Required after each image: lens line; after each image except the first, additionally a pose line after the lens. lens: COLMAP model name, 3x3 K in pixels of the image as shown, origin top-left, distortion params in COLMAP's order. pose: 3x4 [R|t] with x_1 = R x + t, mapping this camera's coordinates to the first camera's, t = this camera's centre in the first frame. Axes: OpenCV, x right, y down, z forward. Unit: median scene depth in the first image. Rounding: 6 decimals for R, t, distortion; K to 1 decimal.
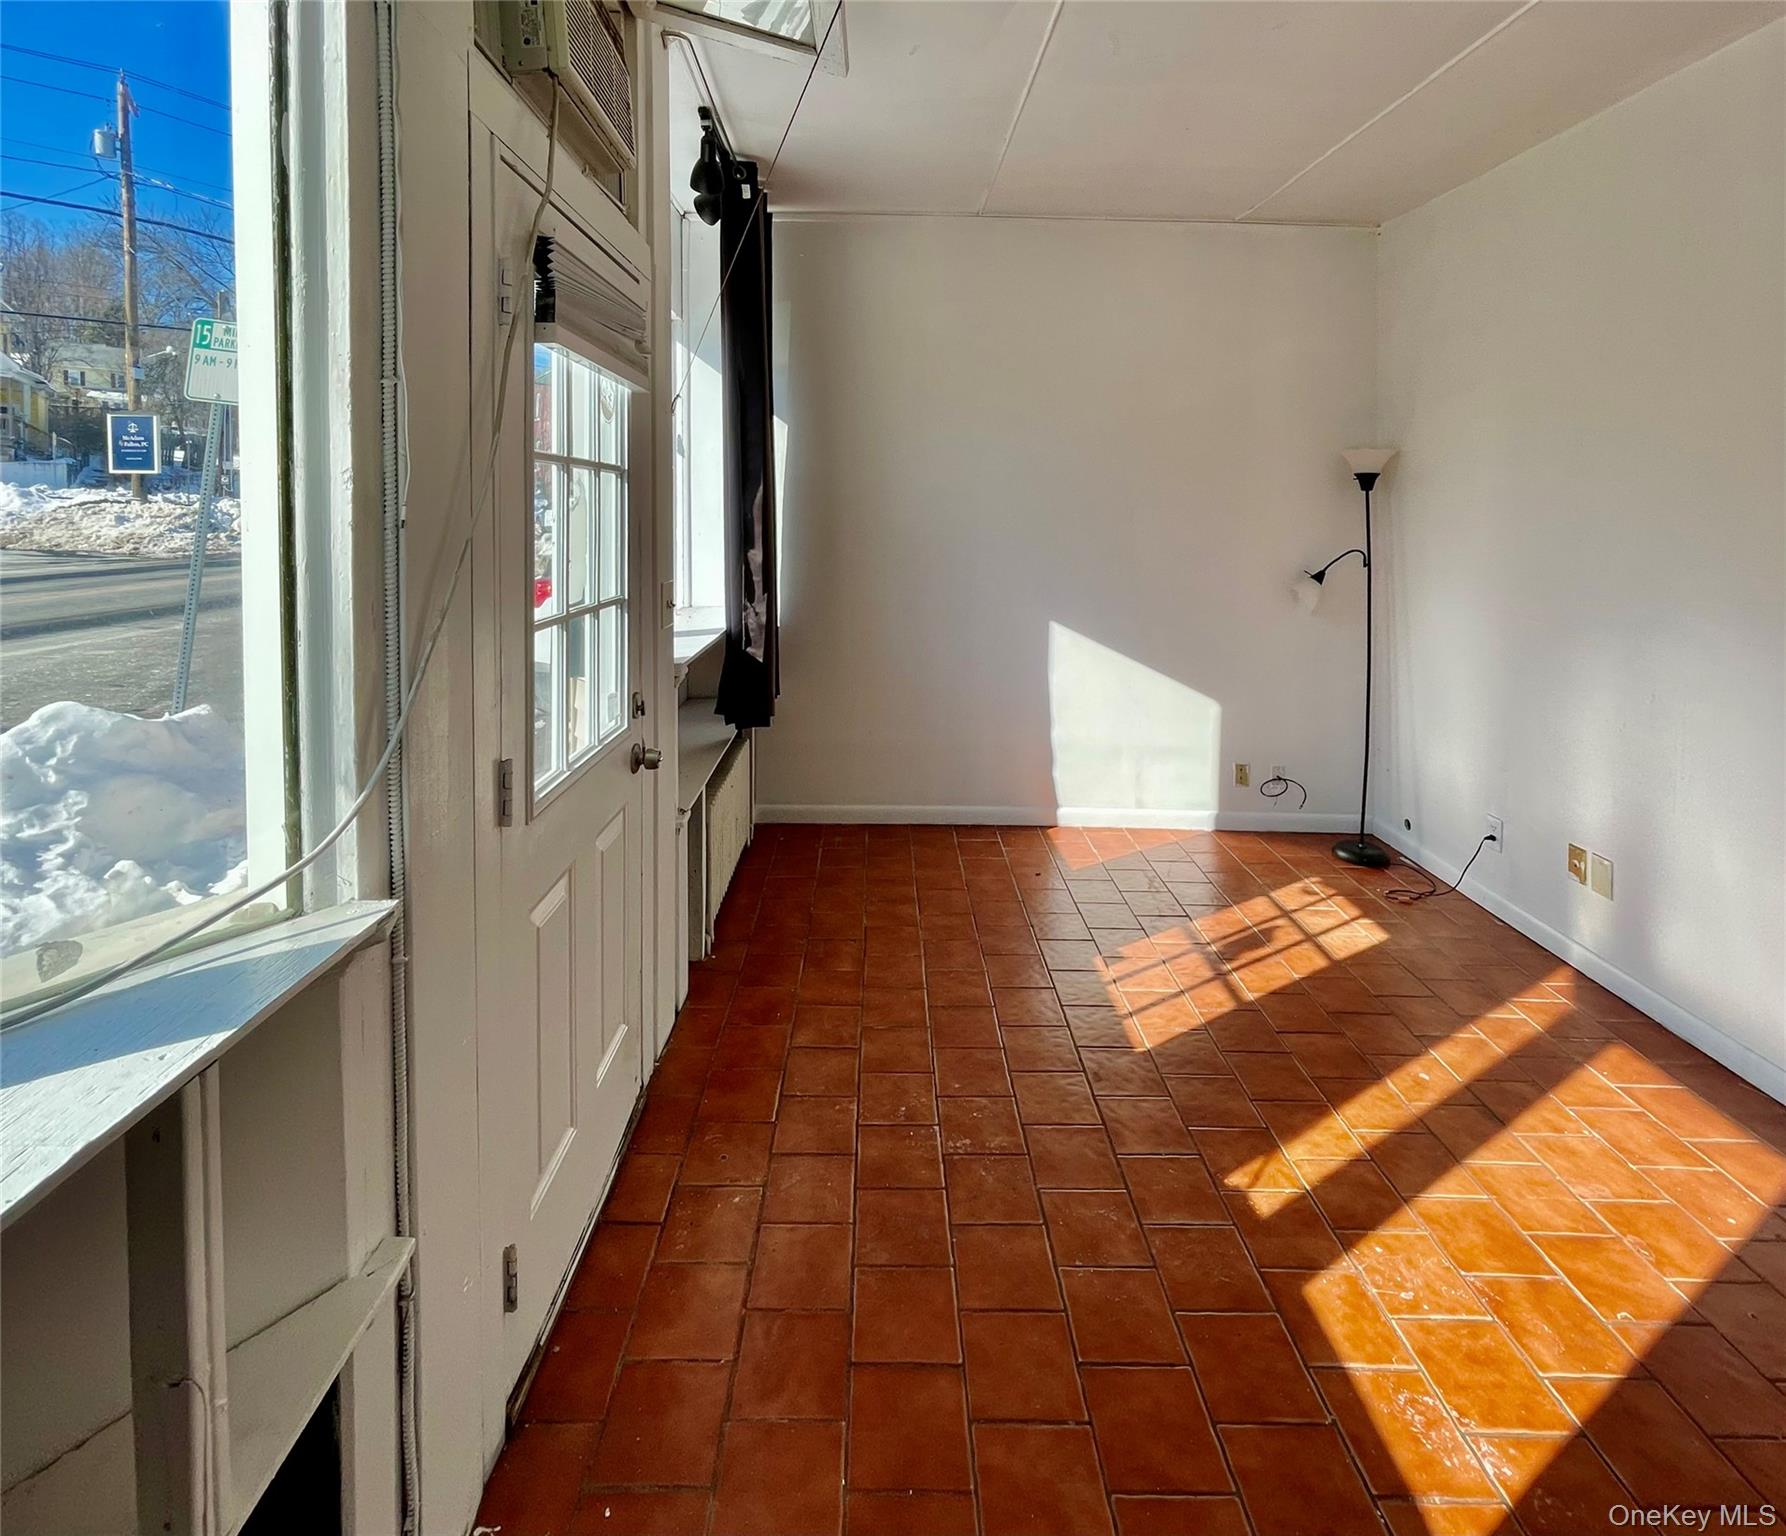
lens RADIAL K [[904.8, 0, 849.0], [0, 904.8, 527.3], [0, 0, 1]] dist [-0.008947, 0.002116]
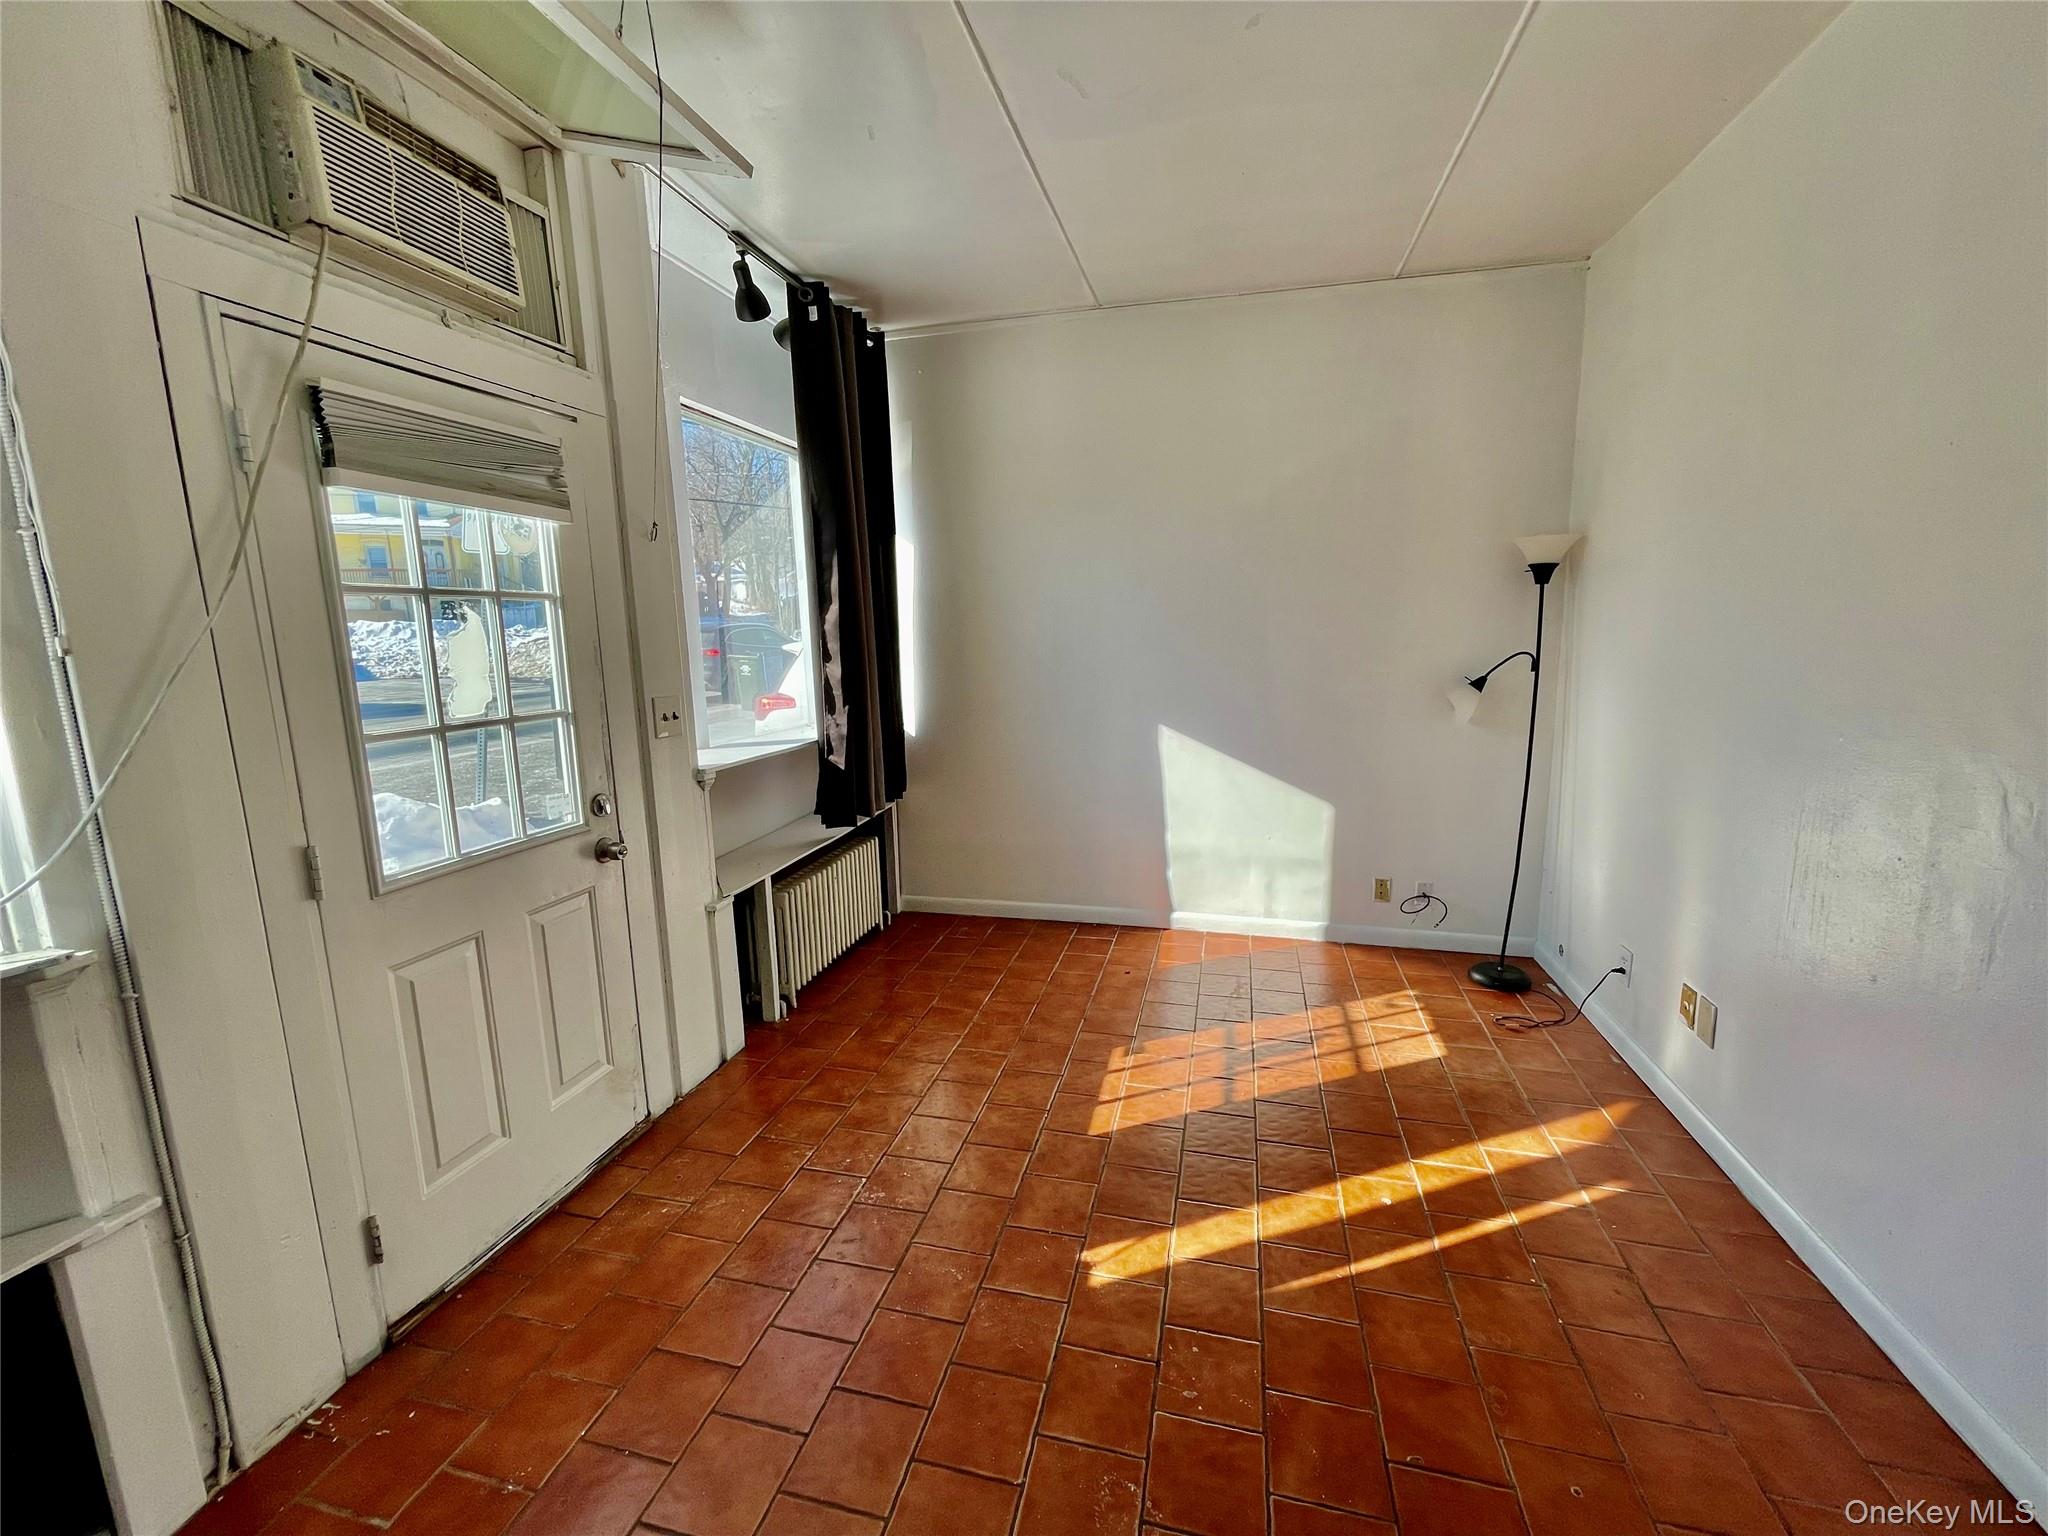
lens RADIAL K [[833.9, 0, 1008.1], [0, 833.9, 766.5], [0, 0, 1]] dist [-0.006420, 0.000641]
pose [[0.967346, 0.010159, -0.253257, 0.292260], [0.026477, 0.989680, 0.140830, 0.007800], [0.252074, -0.142936, 0.957093, 0.068175]]
